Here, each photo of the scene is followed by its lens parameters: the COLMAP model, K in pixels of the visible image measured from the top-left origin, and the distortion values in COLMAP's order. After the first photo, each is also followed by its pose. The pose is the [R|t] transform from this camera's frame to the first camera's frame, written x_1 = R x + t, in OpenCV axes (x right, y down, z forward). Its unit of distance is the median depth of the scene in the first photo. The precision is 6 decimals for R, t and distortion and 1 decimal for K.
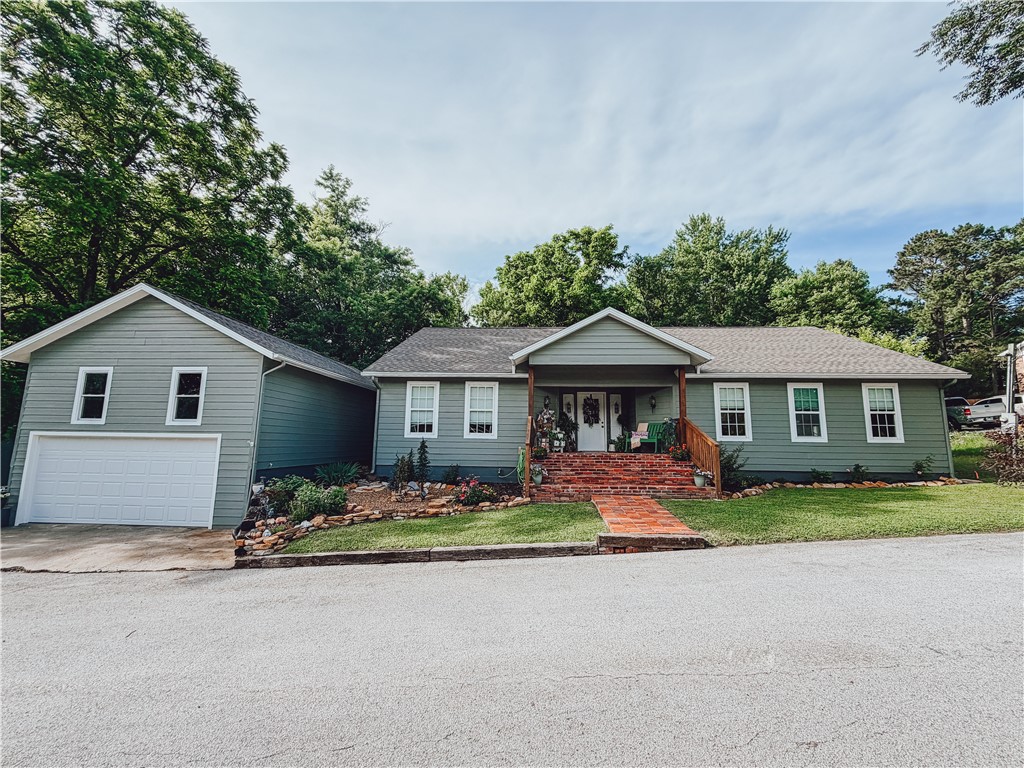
lens RADIAL K [[413.1, 0, 516.6], [0, 413.1, 385.2], [0, 0, 1]] dist [0.001927, 0.000095]
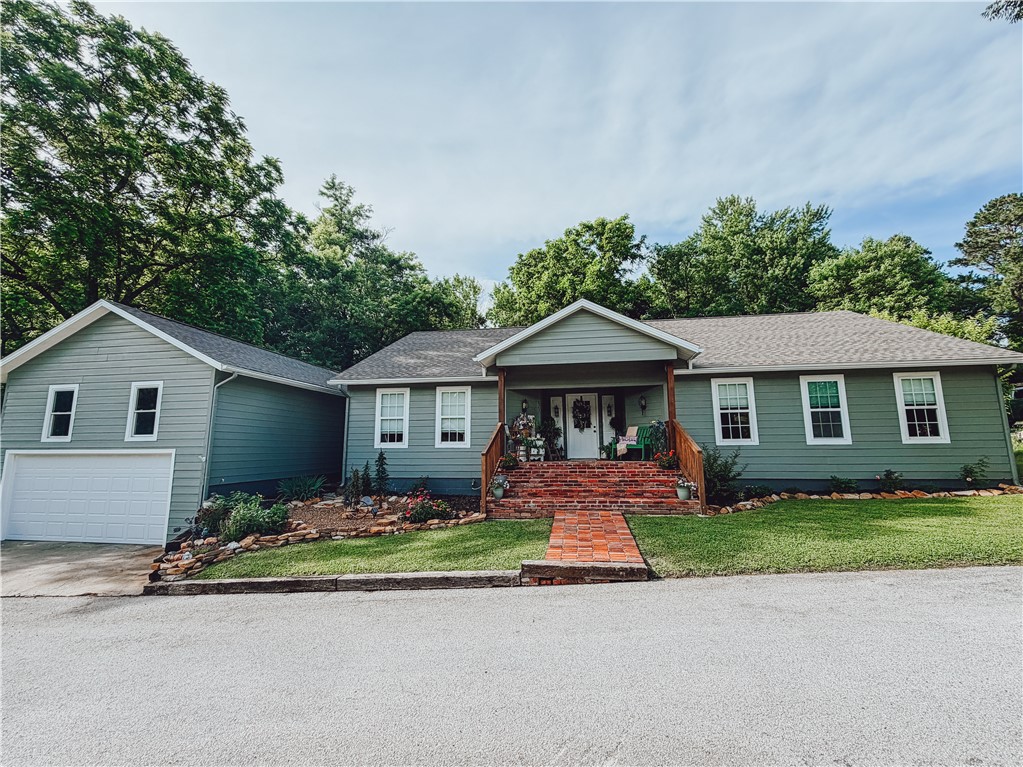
lens RADIAL K [[422.5, 0, 510.6], [0, 422.5, 385.0], [0, 0, 1]] dist [0.001097, 0.000342]
pose [[0.994787, -0.033778, -0.096214, 0.140104], [0.032942, 0.999405, -0.010268, 0.002320], [0.096504, 0.007045, 0.995308, 0.066757]]
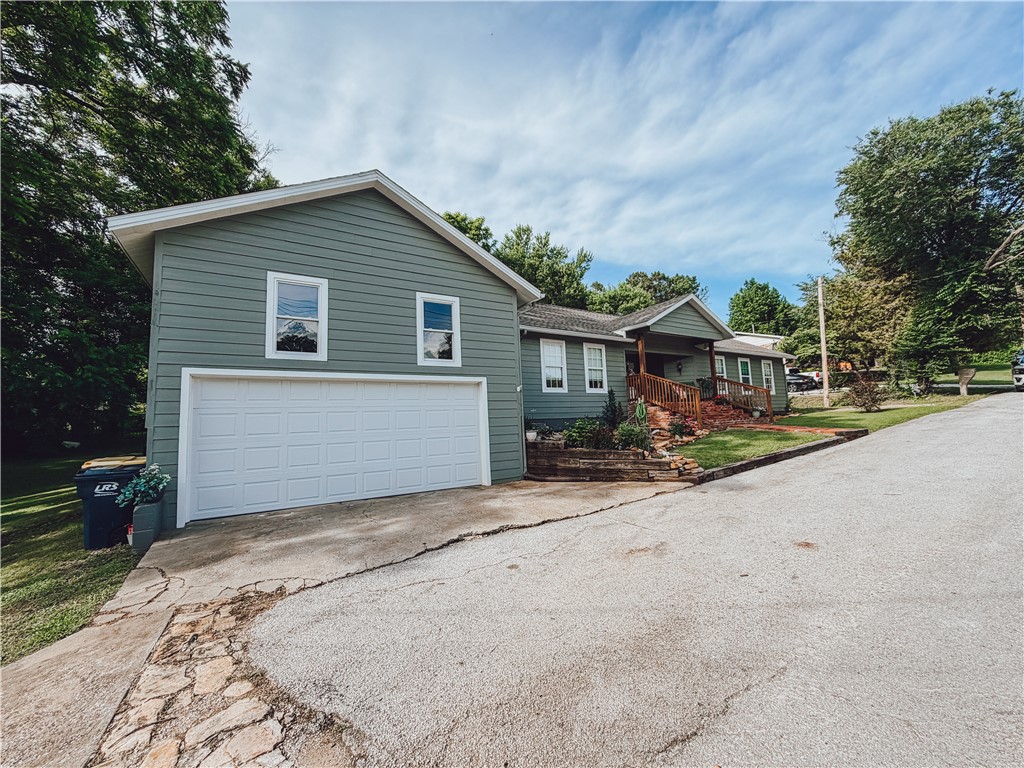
lens RADIAL K [[408.8, 0, 512.0], [0, 408.8, 384.0], [0, 0, 1]] dist [0.000612, 0.000270]
pose [[0.819184, 0.013016, 0.573383, -0.935803], [-0.025113, 0.999598, 0.013188, 0.095860], [-0.572981, -0.025203, 0.819181, 0.216031]]
